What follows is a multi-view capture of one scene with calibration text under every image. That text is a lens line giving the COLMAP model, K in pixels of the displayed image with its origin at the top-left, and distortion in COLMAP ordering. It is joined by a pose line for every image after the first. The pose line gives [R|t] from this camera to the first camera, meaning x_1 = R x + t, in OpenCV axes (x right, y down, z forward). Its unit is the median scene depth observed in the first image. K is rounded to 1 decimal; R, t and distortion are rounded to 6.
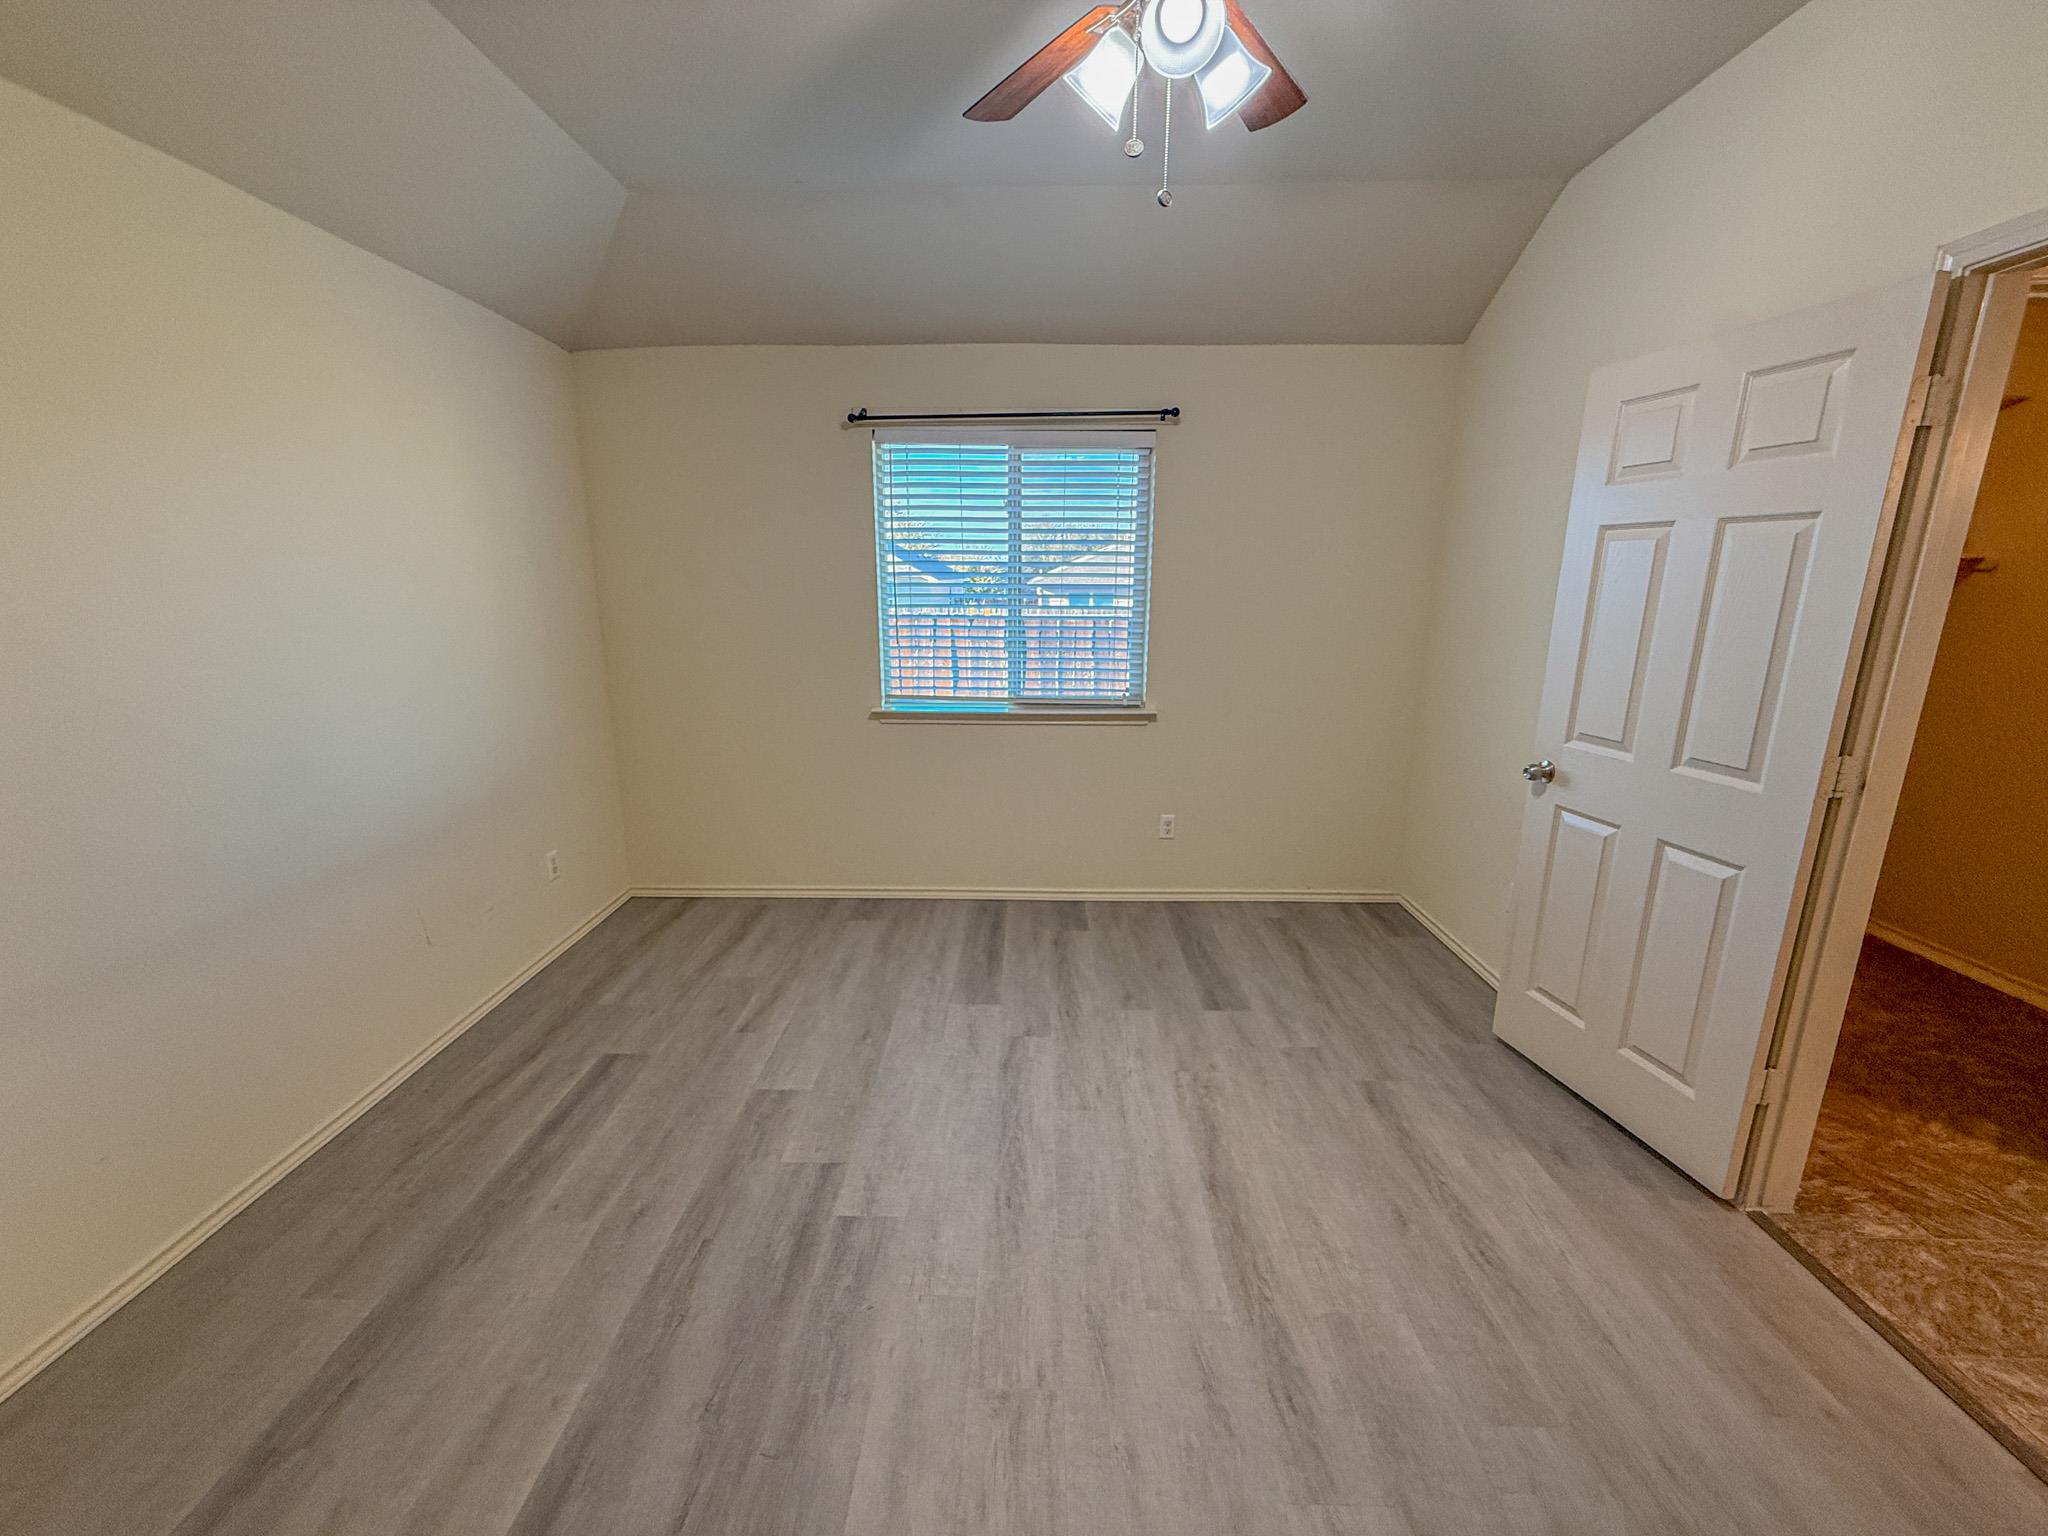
lens RADIAL K [[824.0, 0, 1025.4], [0, 824.0, 772.2], [0, 0, 1]] dist [0.001103, -0.000017]
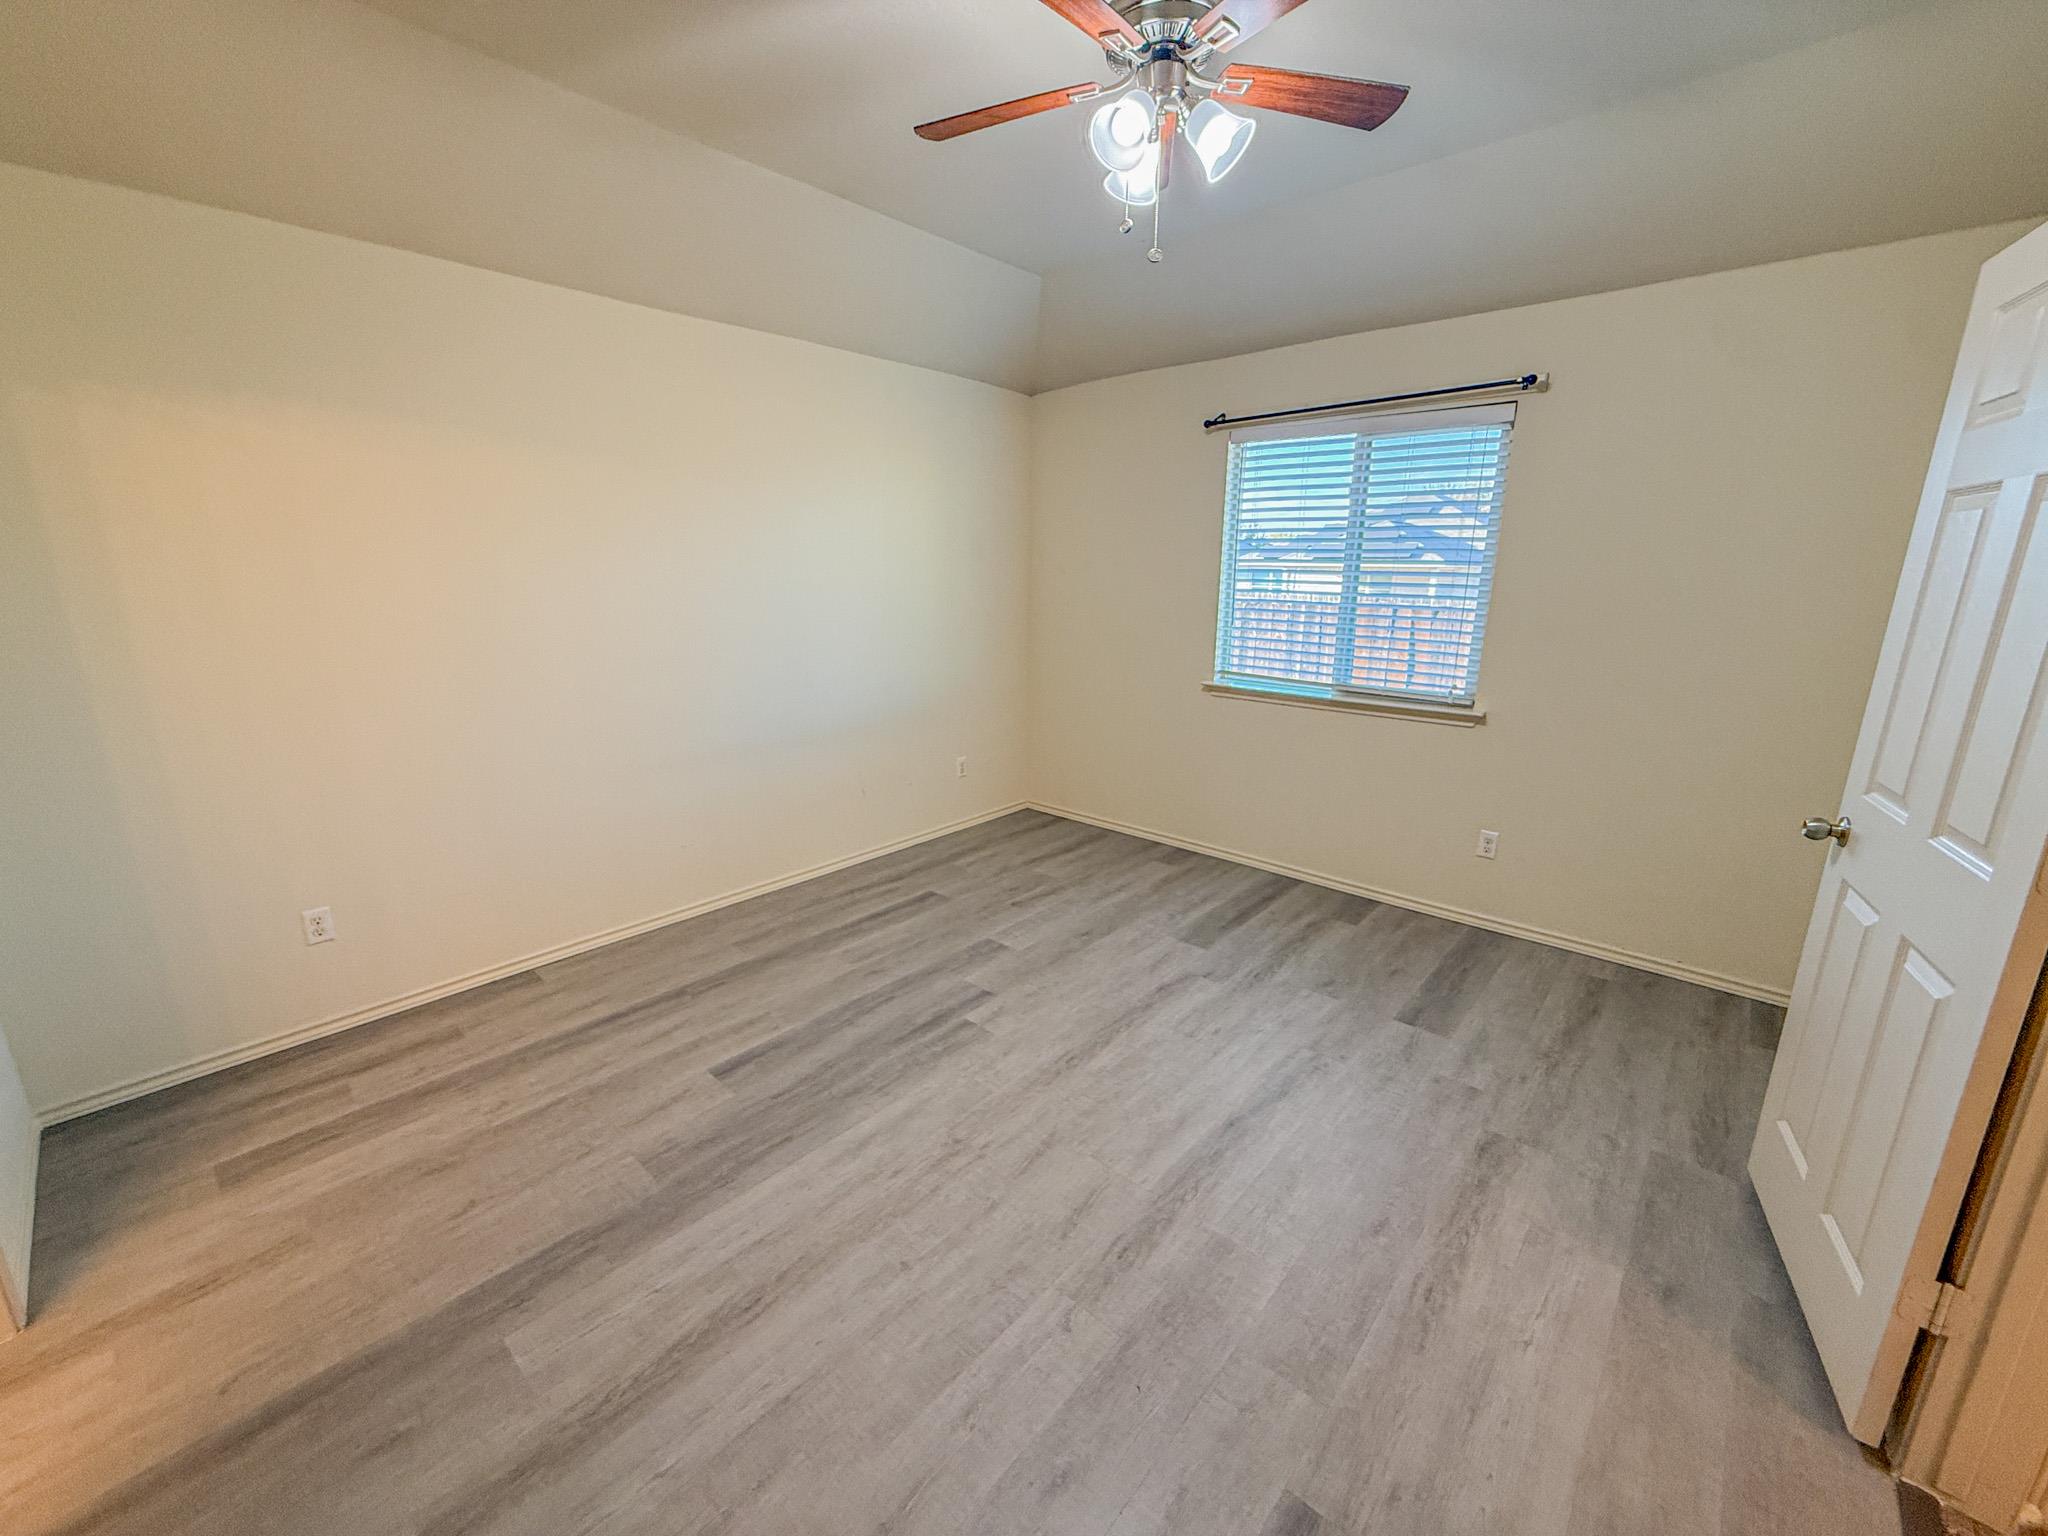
lens RADIAL K [[824.0, 0, 1010.4], [0, 824.0, 771.0], [0, 0, 1]] dist [0.001103, -0.000017]
pose [[0.748159, 0.164366, -0.642839, 0.451521], [-0.157349, 0.985146, 0.068760, 0.009863], [0.644592, 0.049707, 0.762909, -0.029038]]
